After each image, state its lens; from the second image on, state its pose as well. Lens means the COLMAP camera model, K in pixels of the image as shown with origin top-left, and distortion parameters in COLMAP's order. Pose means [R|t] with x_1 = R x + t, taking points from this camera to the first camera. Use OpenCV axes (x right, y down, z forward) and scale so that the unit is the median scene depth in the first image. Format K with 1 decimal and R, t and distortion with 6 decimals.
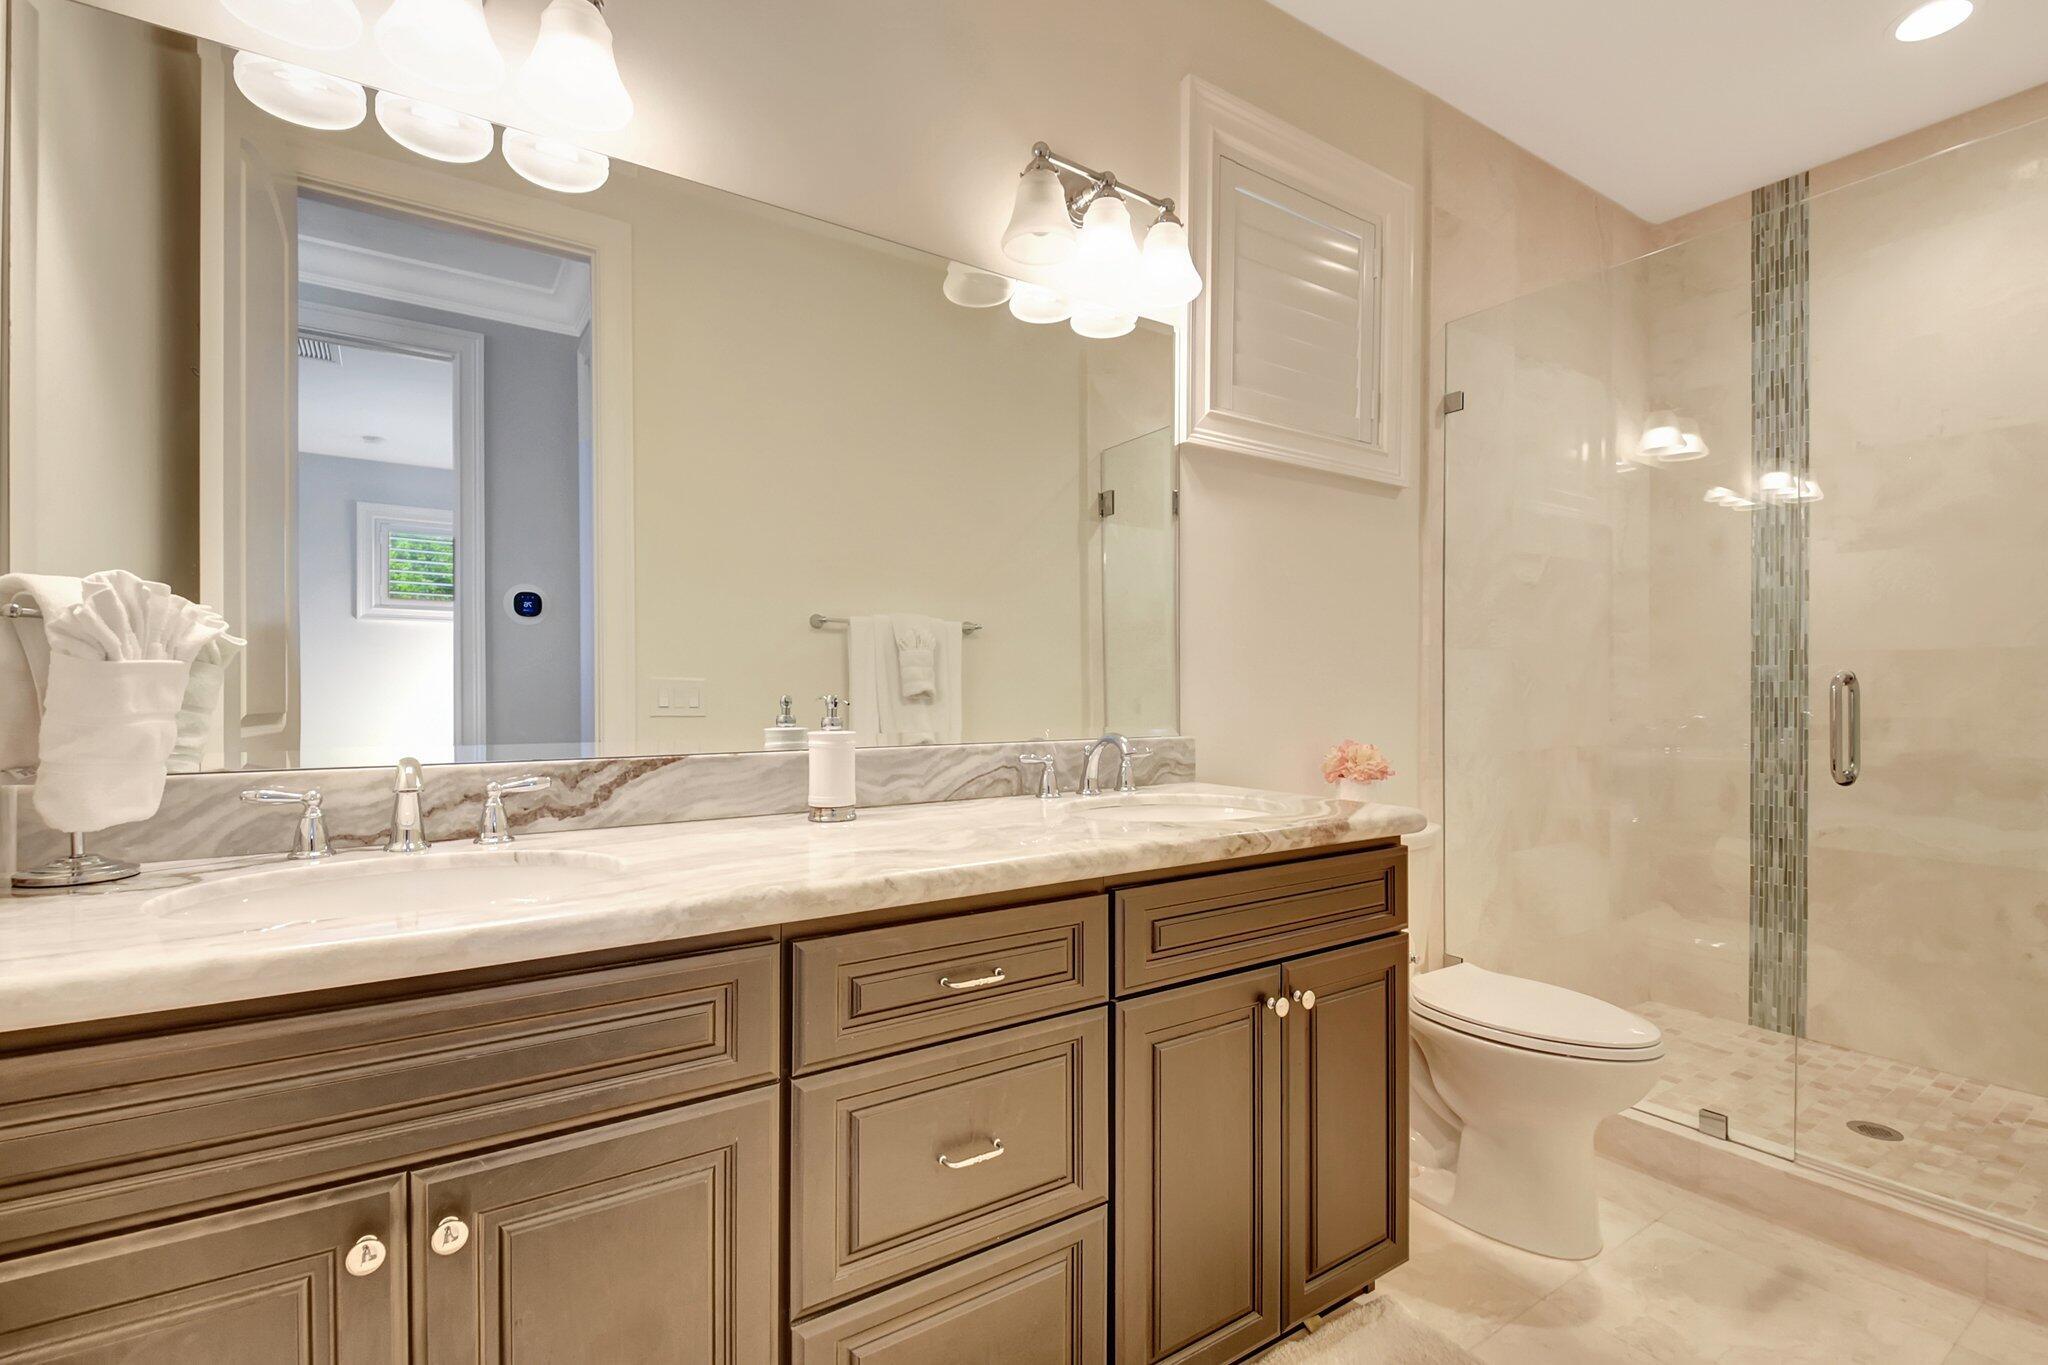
lens RADIAL K [[928.3, 0, 1025.1], [0, 928.3, 695.8], [0, 0, 1]] dist [0.019977, -0.016385]
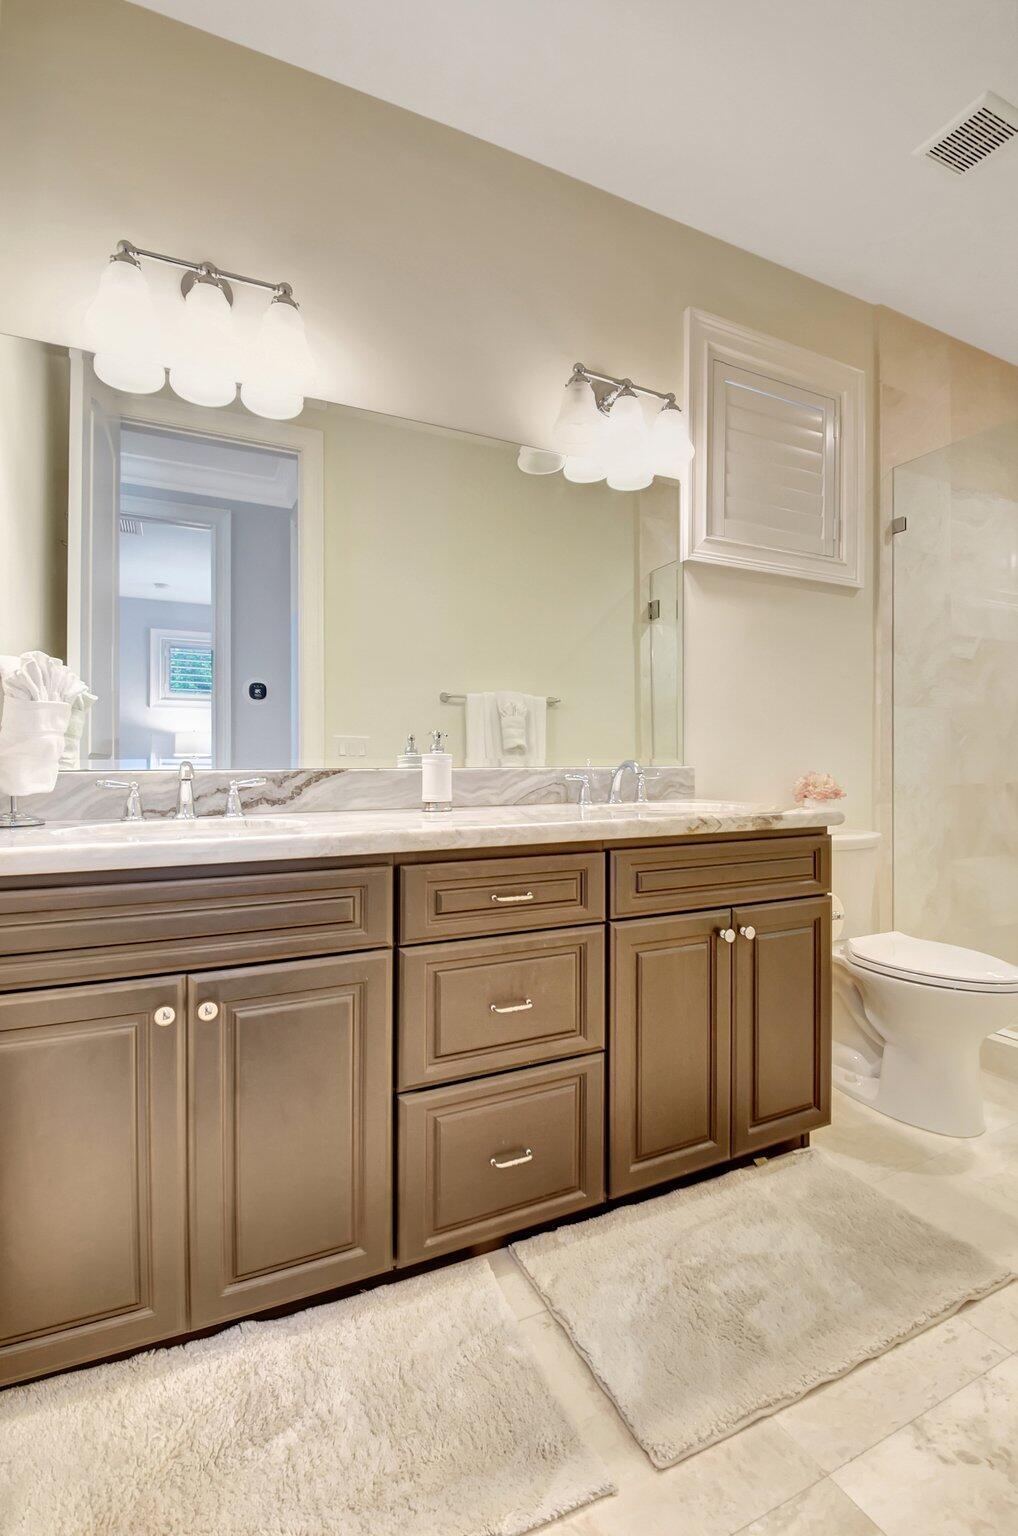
lens RADIAL K [[706.6, 0, 518.3], [0, 706.6, 761.7], [0, 0, 1]] dist [0.000621, -0.000107]
pose [[0.990374, 0.000287, -0.138417, 0.052892], [-0.001166, 0.999980, -0.006269, 0.034734], [0.138412, 0.006370, 0.990354, -0.087049]]
